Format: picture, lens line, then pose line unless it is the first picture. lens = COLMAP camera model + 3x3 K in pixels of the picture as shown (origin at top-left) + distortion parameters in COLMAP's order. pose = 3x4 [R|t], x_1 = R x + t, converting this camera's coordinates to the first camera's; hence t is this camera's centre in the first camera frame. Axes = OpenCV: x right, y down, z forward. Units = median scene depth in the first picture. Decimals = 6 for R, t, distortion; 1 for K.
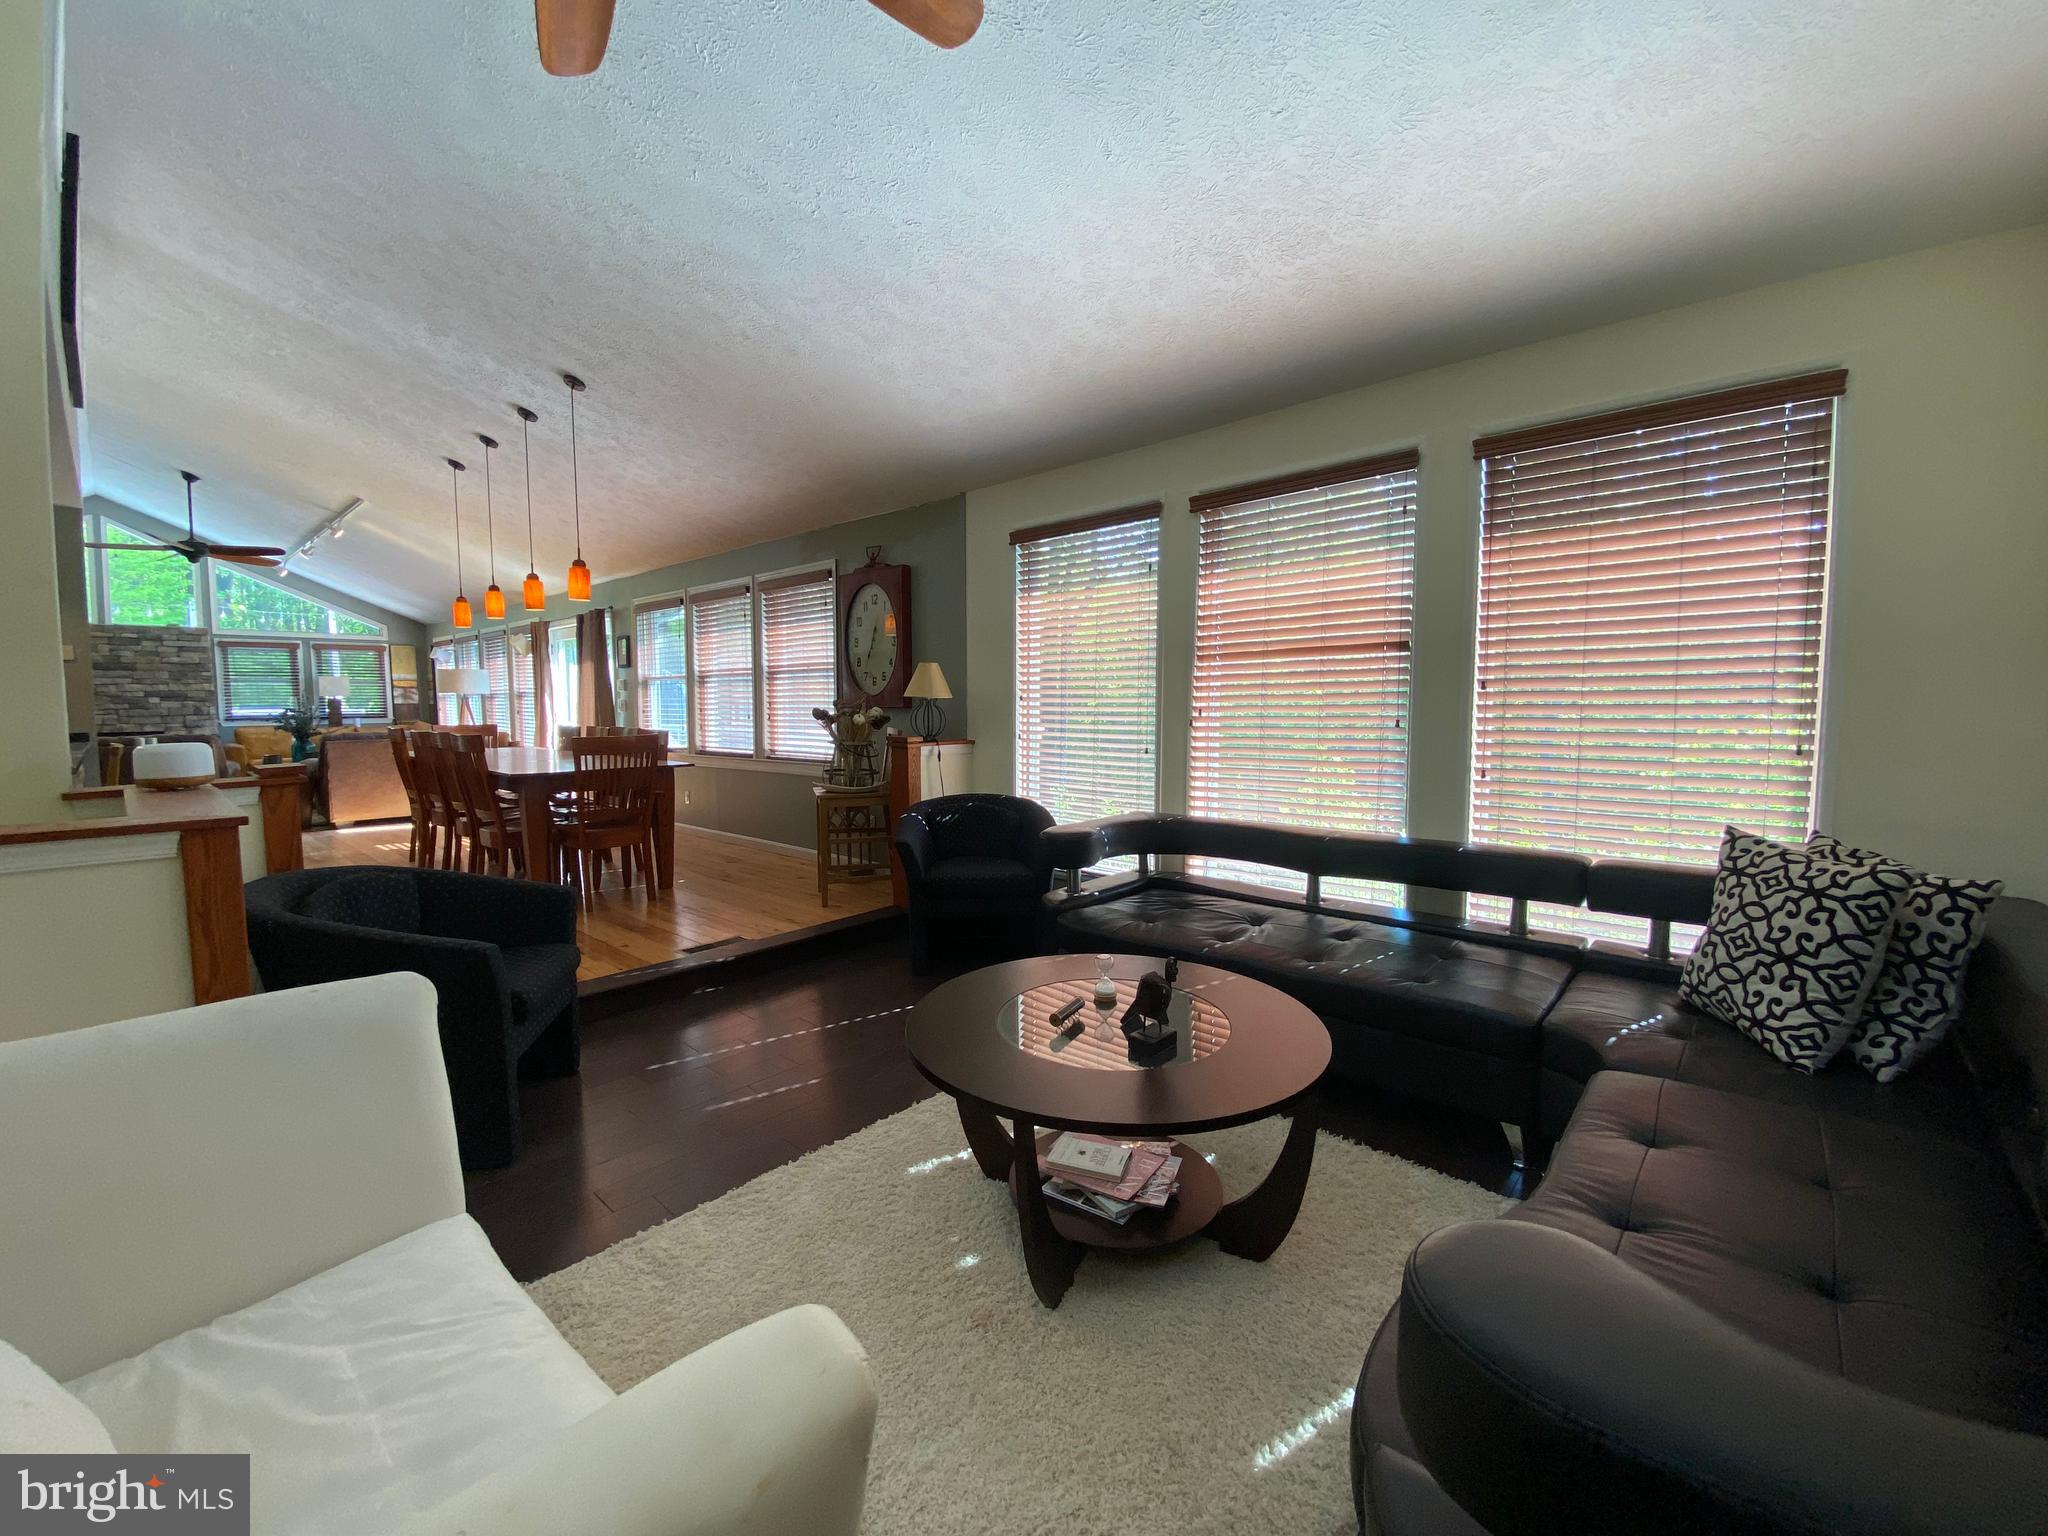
lens RADIAL K [[825.2, 0, 1021.7], [0, 825.2, 767.6], [0, 0, 1]] dist [0.022155, -0.022060]
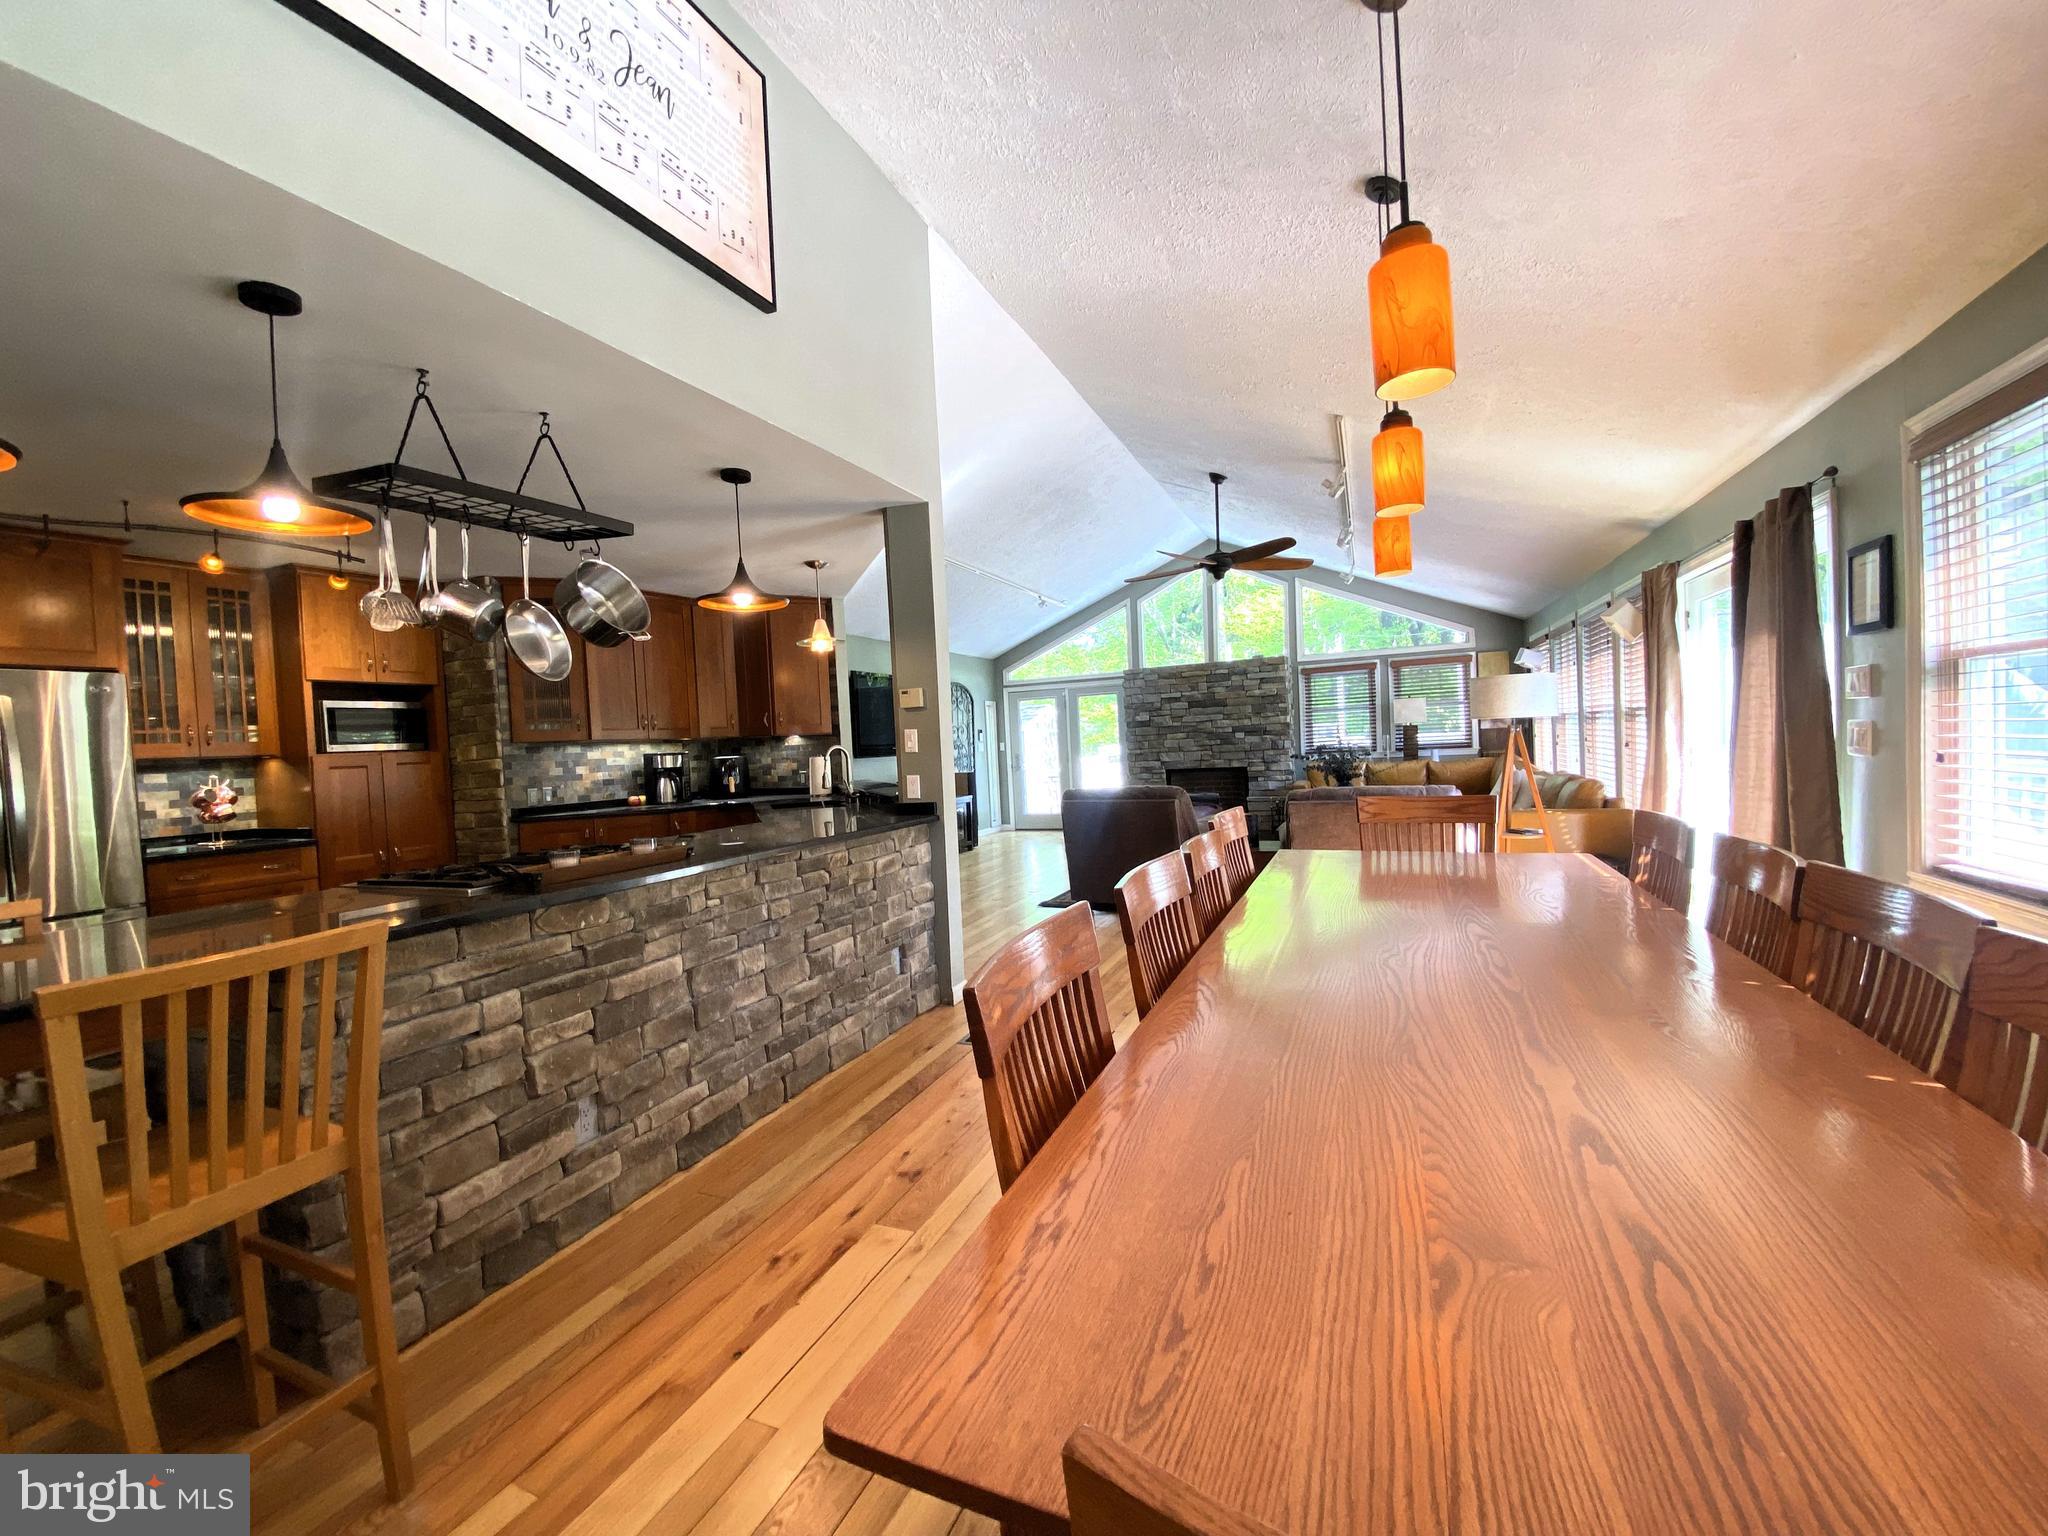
lens RADIAL K [[825.2, 0, 1021.7], [0, 825.2, 767.6], [0, 0, 1]] dist [0.022155, -0.022060]
pose [[0.325133, 0.016456, -0.945525, -0.389458], [-0.028368, 0.999568, 0.007642, -0.080439], [0.945243, 0.024338, 0.325460, 0.801724]]
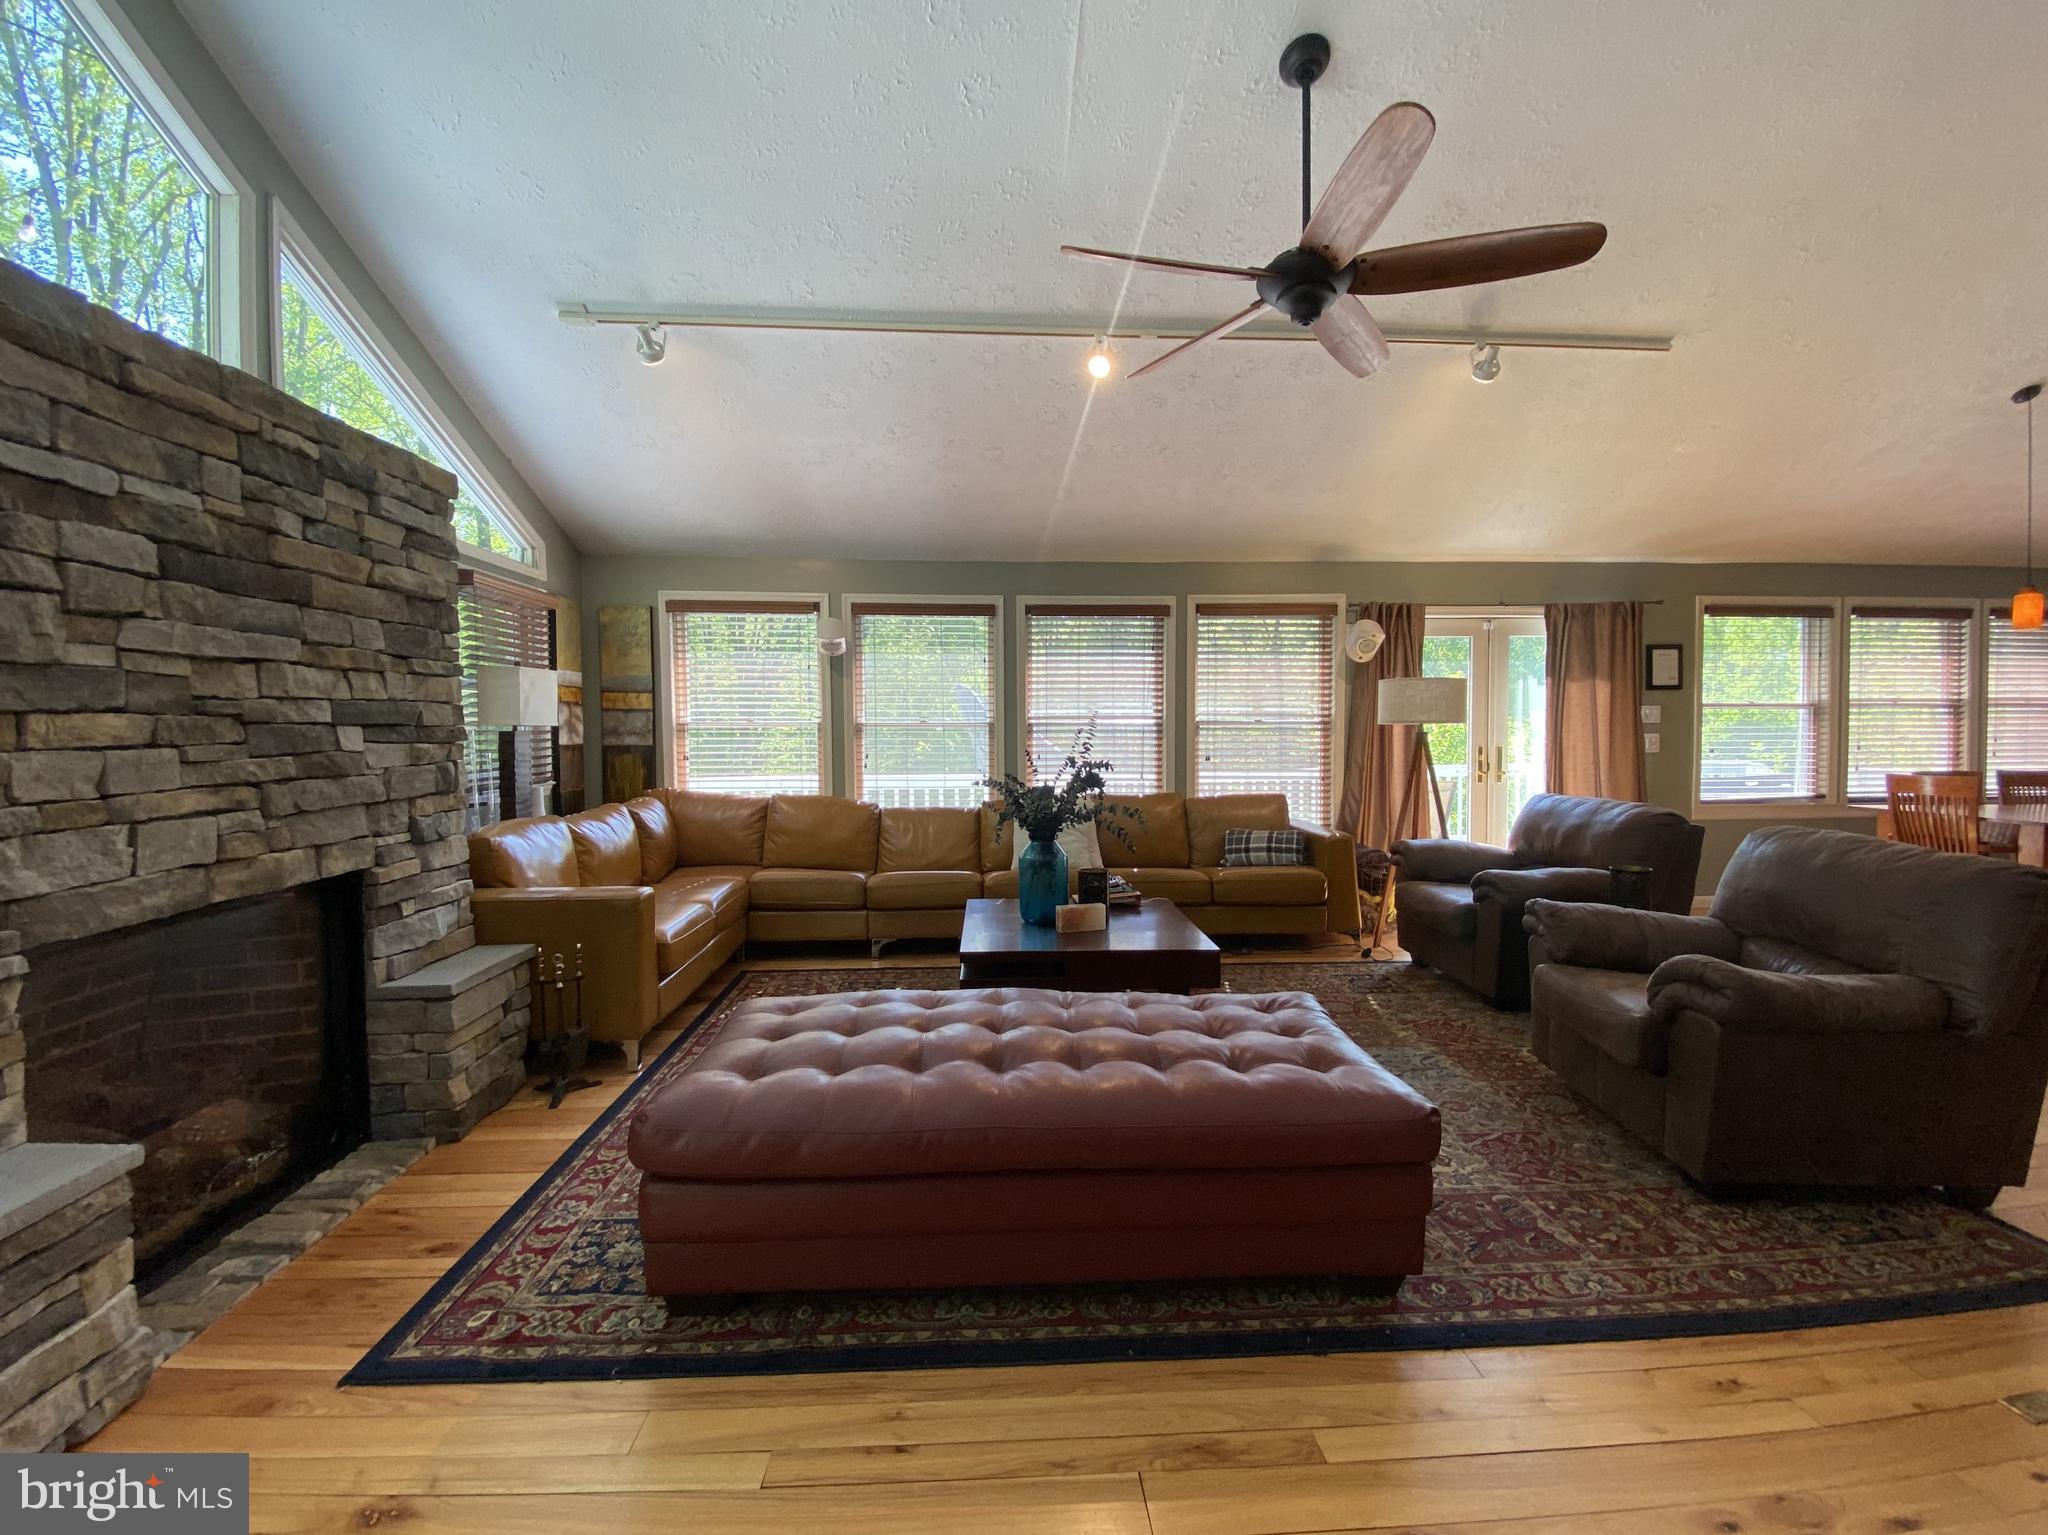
lens RADIAL K [[856.8, 0, 1024.0], [0, 856.8, 767.5], [0, 0, 1]] dist [0.016455, -0.019224]
pose [[0.705630, -0.030077, 0.707941, -1.997004], [0.056902, 0.998277, -0.014305, -0.109319], [-0.706292, 0.050378, 0.706126, 1.269250]]
